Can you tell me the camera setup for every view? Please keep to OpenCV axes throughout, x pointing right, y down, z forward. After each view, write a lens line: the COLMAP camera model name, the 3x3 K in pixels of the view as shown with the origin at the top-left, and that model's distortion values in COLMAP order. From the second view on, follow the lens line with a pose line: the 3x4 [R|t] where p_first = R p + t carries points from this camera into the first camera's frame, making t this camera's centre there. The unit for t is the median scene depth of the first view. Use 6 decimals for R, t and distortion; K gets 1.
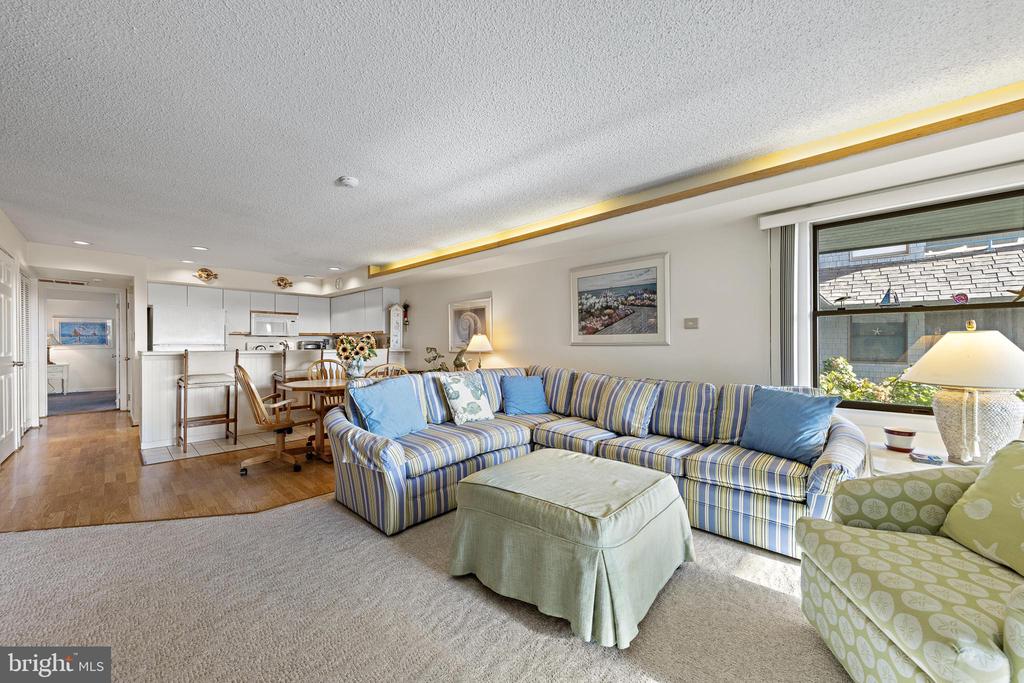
lens RADIAL K [[369.6, 0, 512.0], [0, 369.6, 341.5], [0, 0, 1]] dist [0.001989, 0.000033]
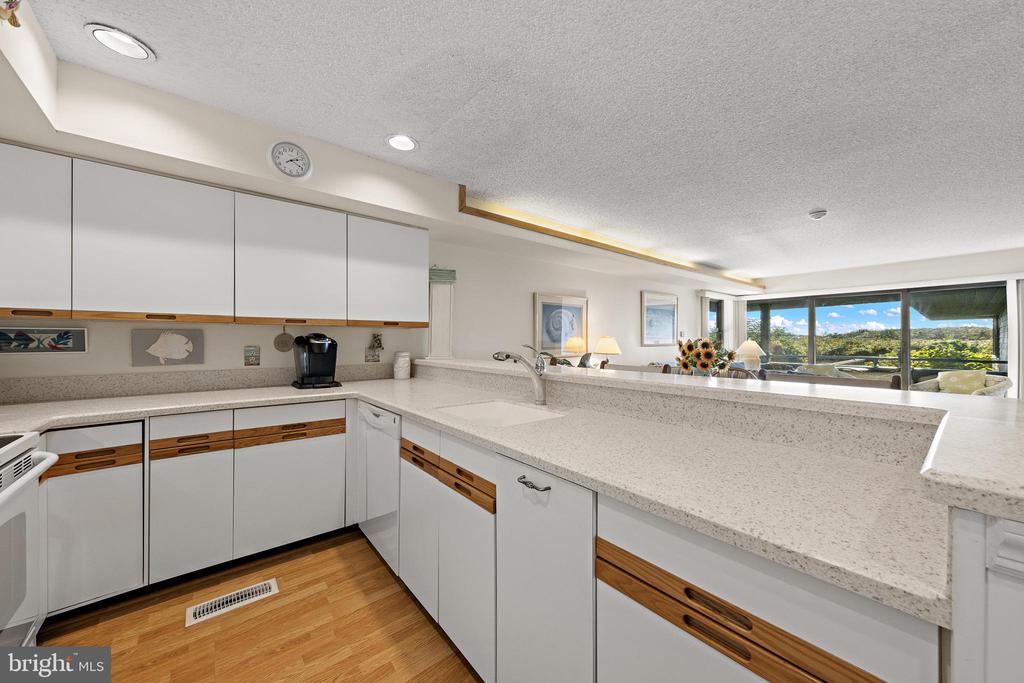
lens RADIAL K [[369.6, 0, 512.0], [0, 369.6, 341.5], [0, 0, 1]] dist [0.001989, 0.000033]
pose [[0.128122, -0.000890, 0.991758, -0.852608], [-0.003274, 0.999994, 0.001320, -0.004728], [-0.991753, -0.003416, 0.128118, 0.876107]]
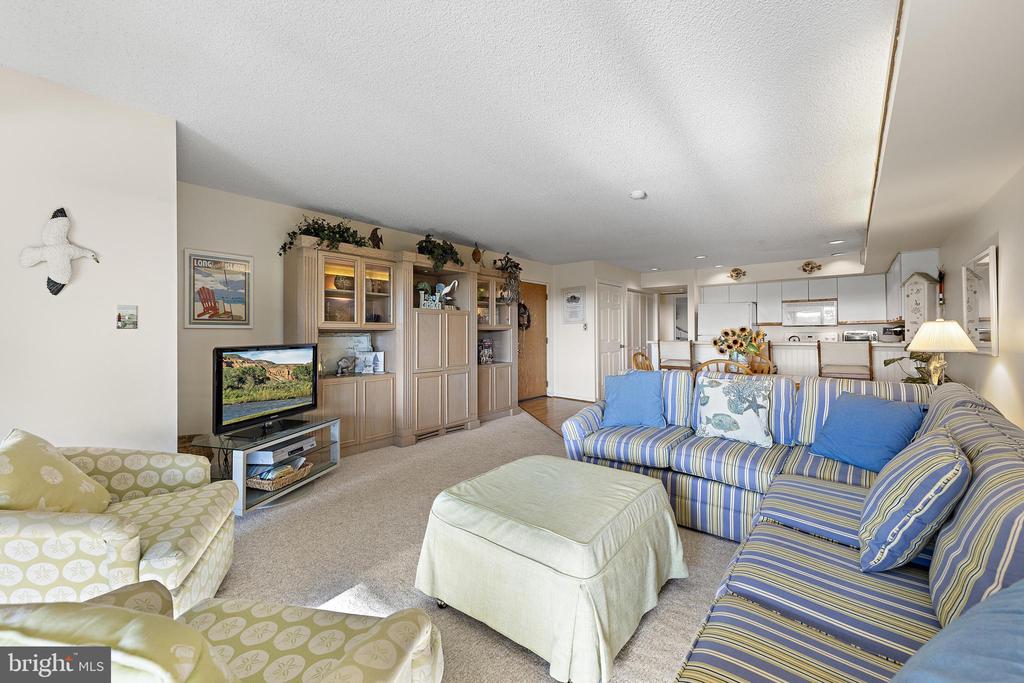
lens RADIAL K [[398.5, 0, 531.8], [0, 398.5, 342.0], [0, 0, 1]] dist [-0.000251, -0.000033]
pose [[0.093156, 0.022553, -0.995396, 0.343137], [0.009908, 0.999673, 0.023577, -0.005701], [0.995602, -0.012059, 0.092902, 0.261756]]
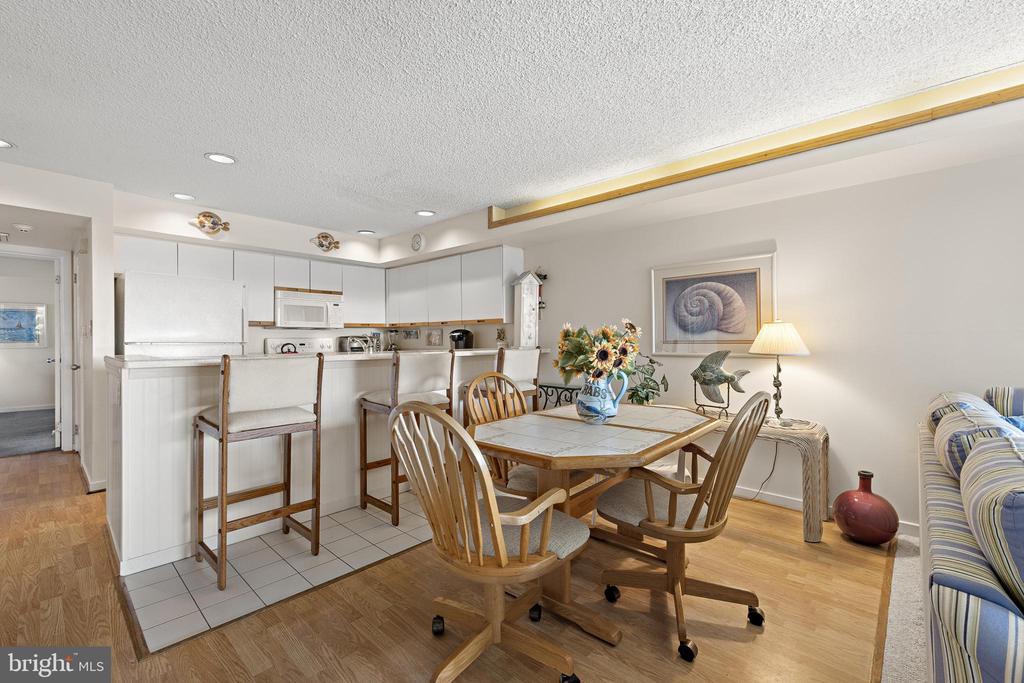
lens RADIAL K [[431.4, 0, 515.9], [0, 431.4, 335.3], [0, 0, 1]] dist [-0.000847, 0.000213]
pose [[0.999961, -0.002488, 0.008426, -0.356112], [0.002522, 0.999989, -0.004024, 0.001484], [-0.008416, 0.004045, 0.999956, 0.320457]]
